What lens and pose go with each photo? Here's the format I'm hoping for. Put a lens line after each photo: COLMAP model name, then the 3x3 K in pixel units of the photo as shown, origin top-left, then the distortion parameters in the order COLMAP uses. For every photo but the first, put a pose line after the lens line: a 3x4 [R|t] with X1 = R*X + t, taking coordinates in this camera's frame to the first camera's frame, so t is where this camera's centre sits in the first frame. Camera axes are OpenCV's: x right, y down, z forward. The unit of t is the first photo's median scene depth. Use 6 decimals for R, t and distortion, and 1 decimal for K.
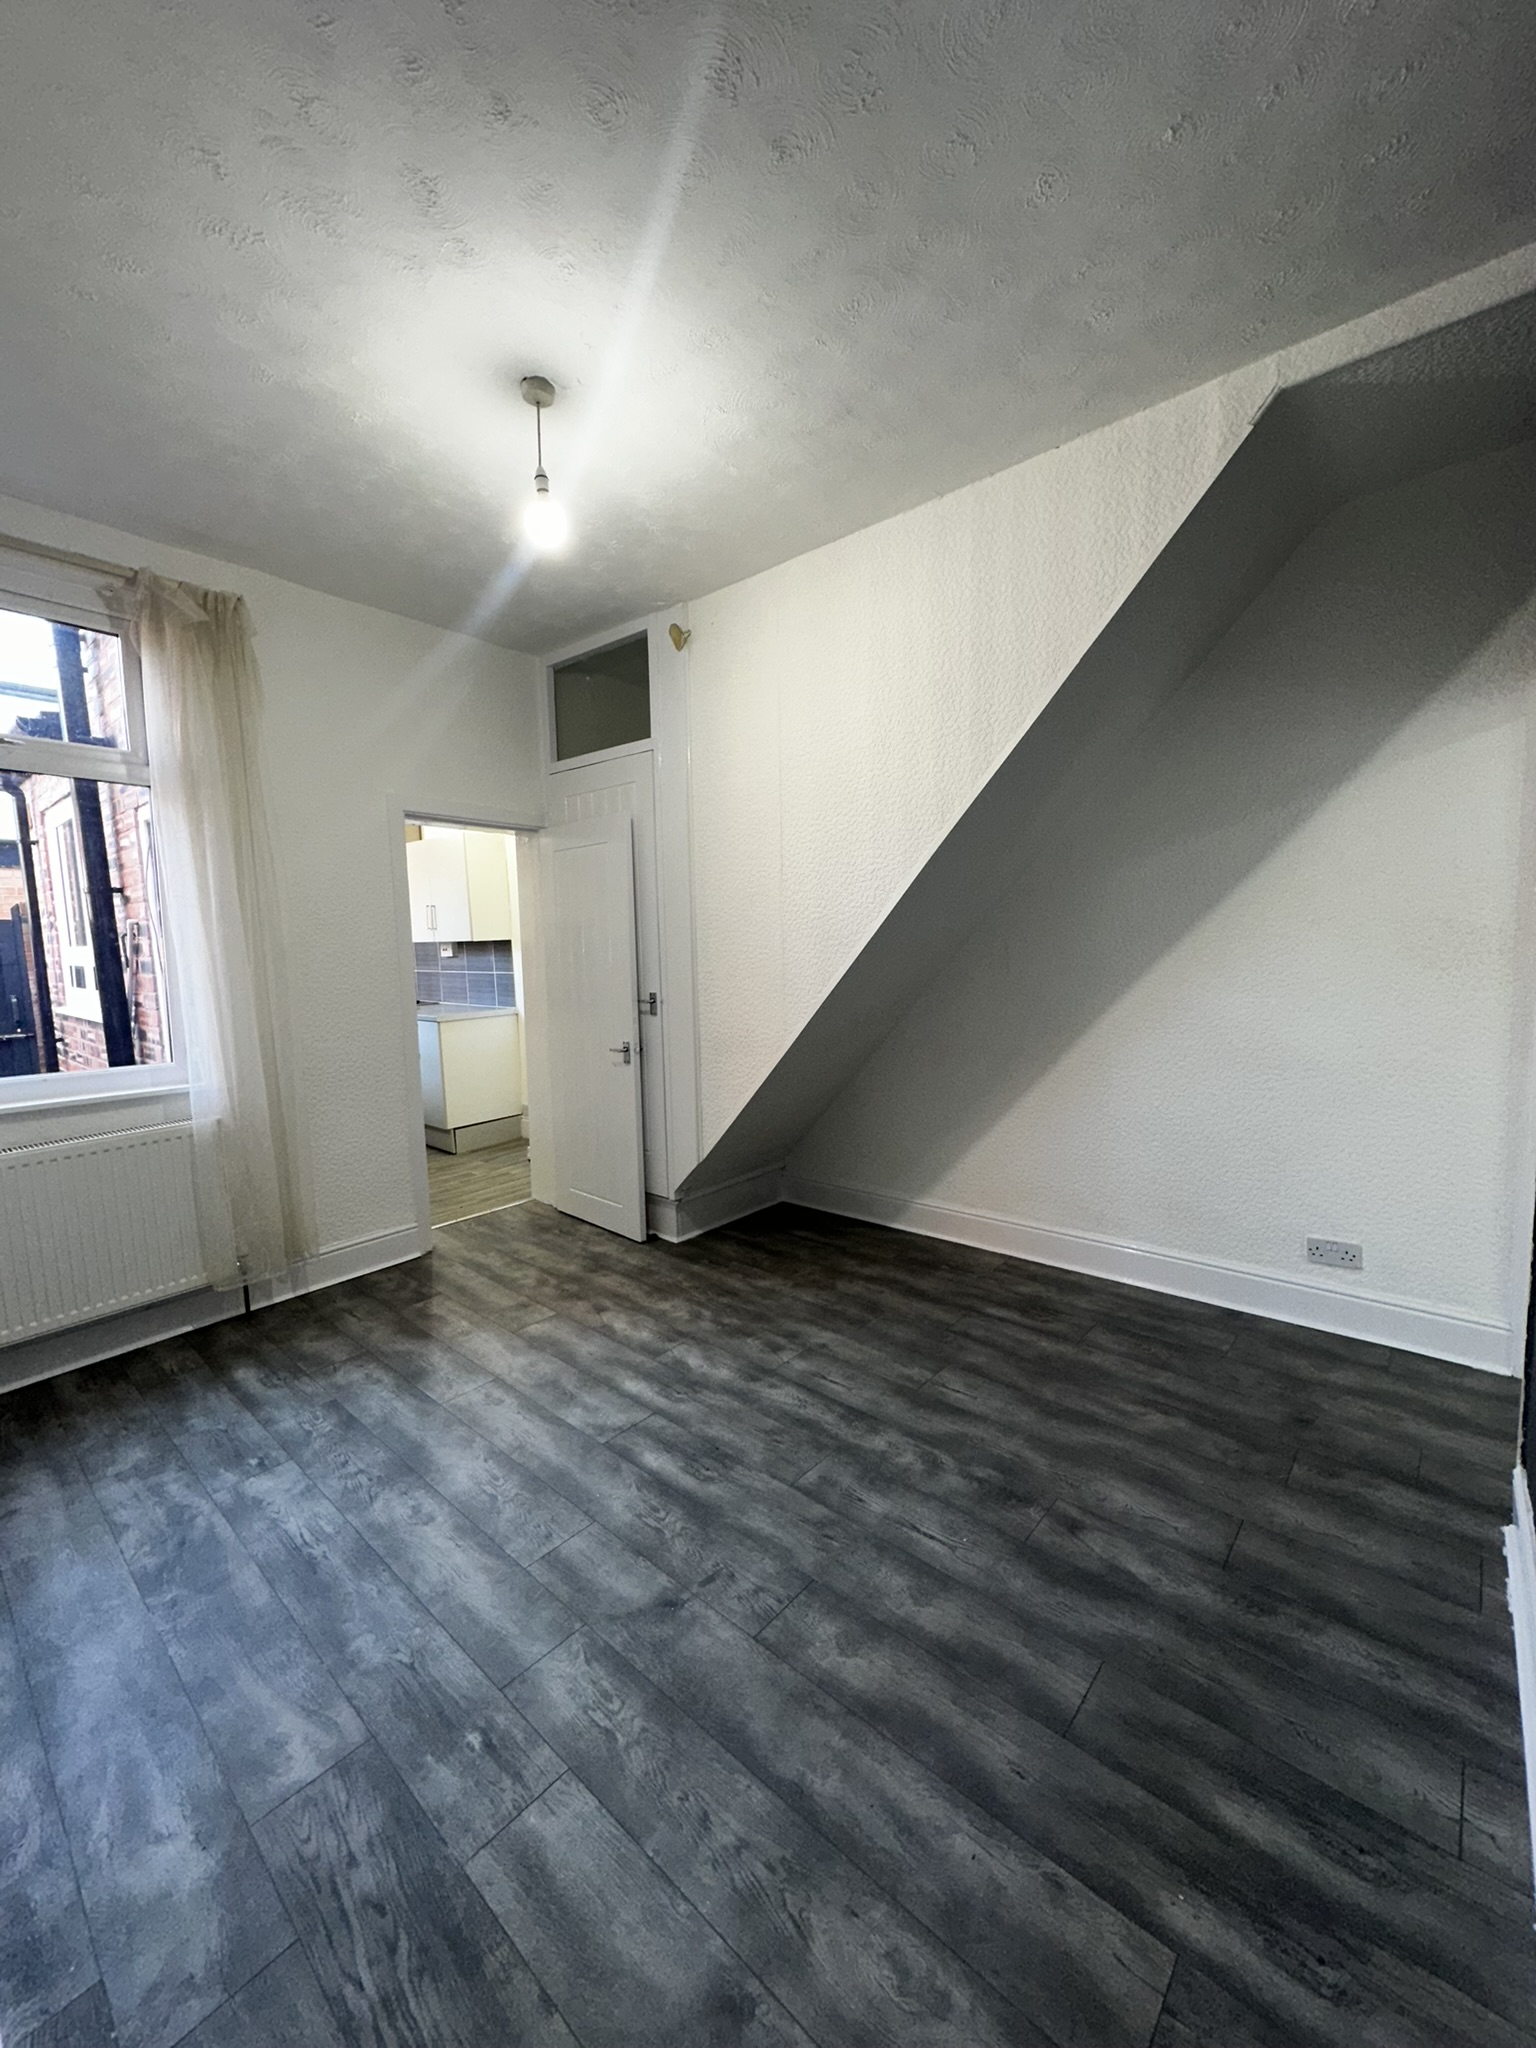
lens RADIAL K [[815.5, 0, 763.2], [0, 815.5, 1028.5], [0, 0, 1]] dist [-0.005131, 0.001013]
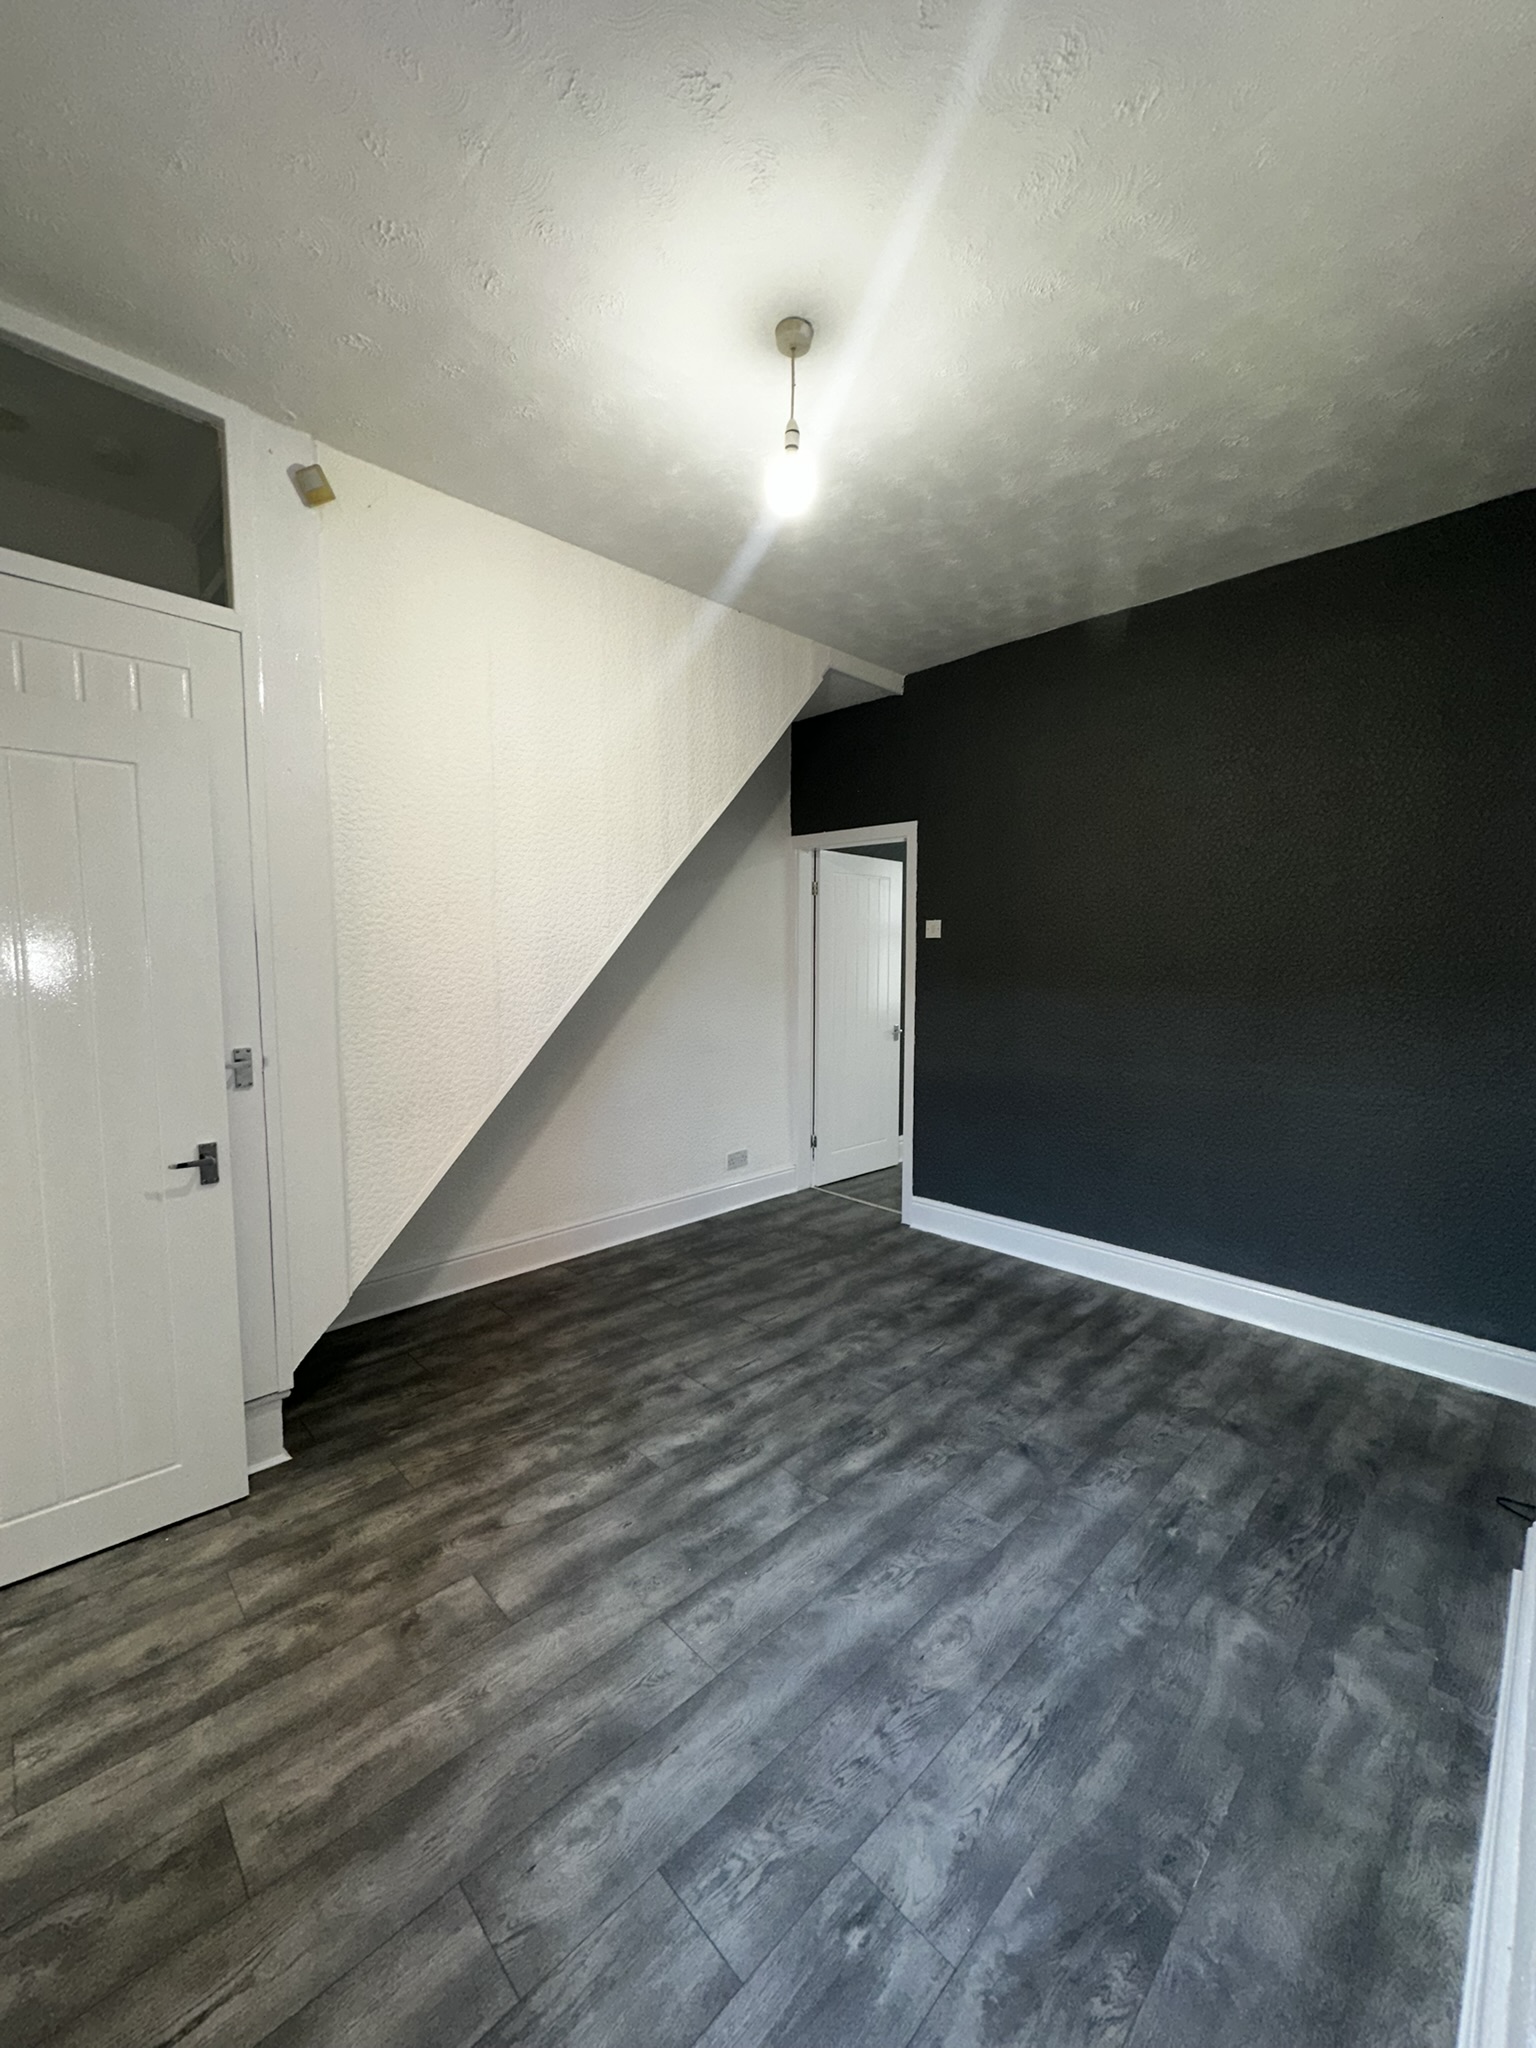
lens RADIAL K [[815.5, 0, 752.3], [0, 815.5, 1048.0], [0, 0, 1]] dist [-0.005131, 0.001013]
pose [[0.079820, -0.086868, 0.993017, -1.164914], [0.103811, 0.991503, 0.078392, -0.095920], [-0.991389, 0.096829, 0.088159, 1.014327]]
